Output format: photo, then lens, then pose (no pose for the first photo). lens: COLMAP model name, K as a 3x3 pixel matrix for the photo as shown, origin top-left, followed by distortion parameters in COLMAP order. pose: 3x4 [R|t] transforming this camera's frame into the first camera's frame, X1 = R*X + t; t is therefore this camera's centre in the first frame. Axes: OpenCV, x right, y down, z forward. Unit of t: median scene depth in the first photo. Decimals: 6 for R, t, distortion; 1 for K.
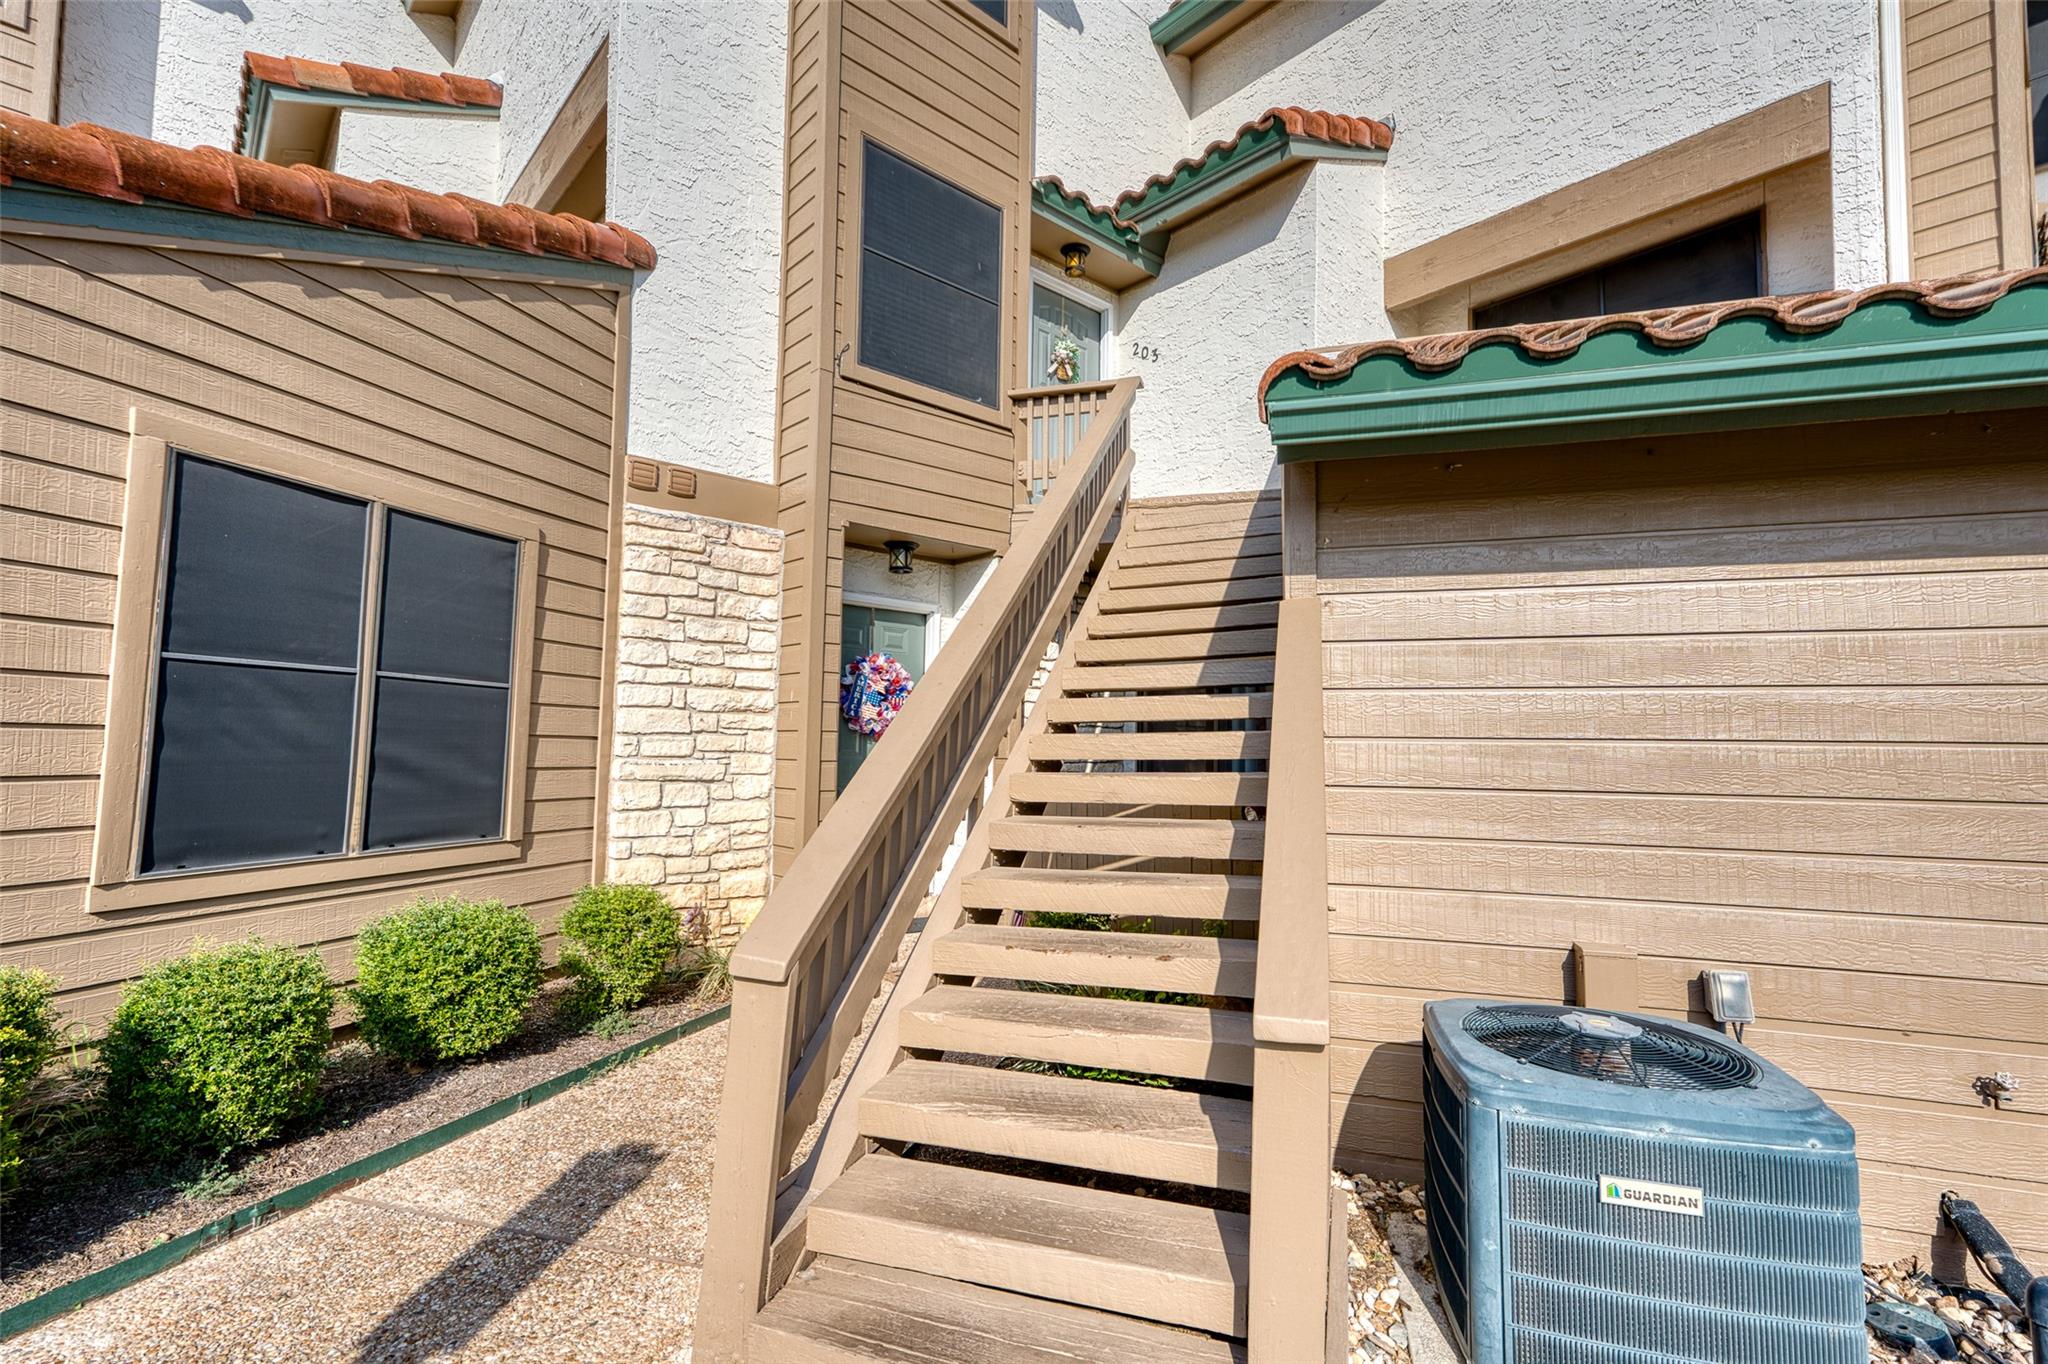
lens RADIAL K [[954.9, 0, 1024.0], [0, 954.9, 682.0], [0, 0, 1]] dist [-0.001833, 0.021176]
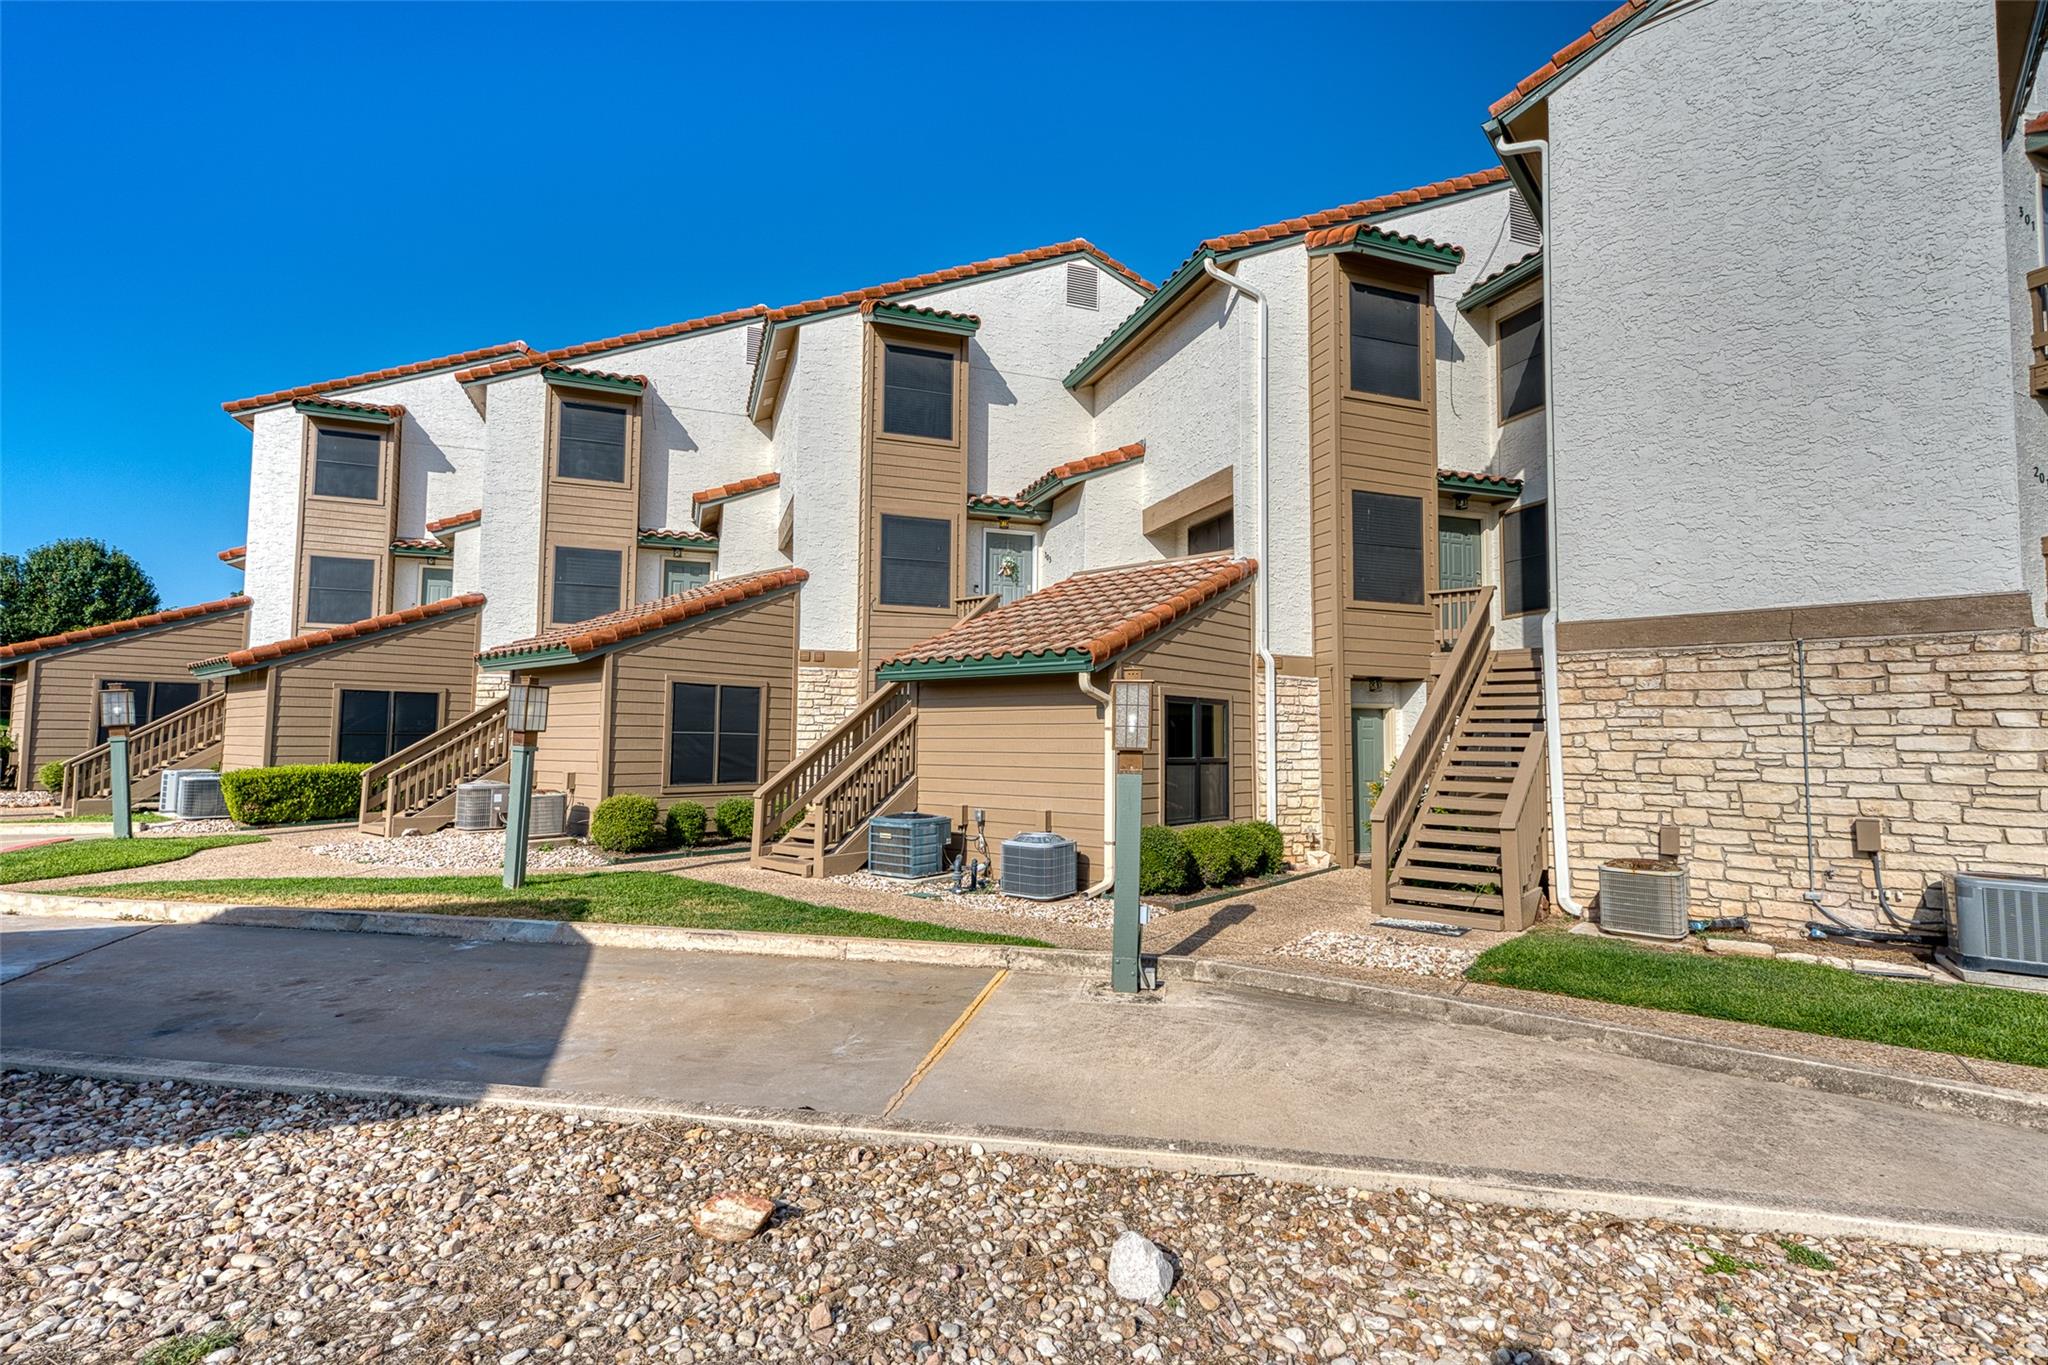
lens RADIAL K [[954.9, 0, 1024.0], [0, 954.9, 682.5], [0, 0, 1]] dist [-0.001833, 0.021176]
pose [[0.927404, -0.032957, -0.372606, 1.234858], [0.033782, 0.999420, -0.004317, -0.106318], [0.372532, -0.008584, 0.927980, -1.353739]]
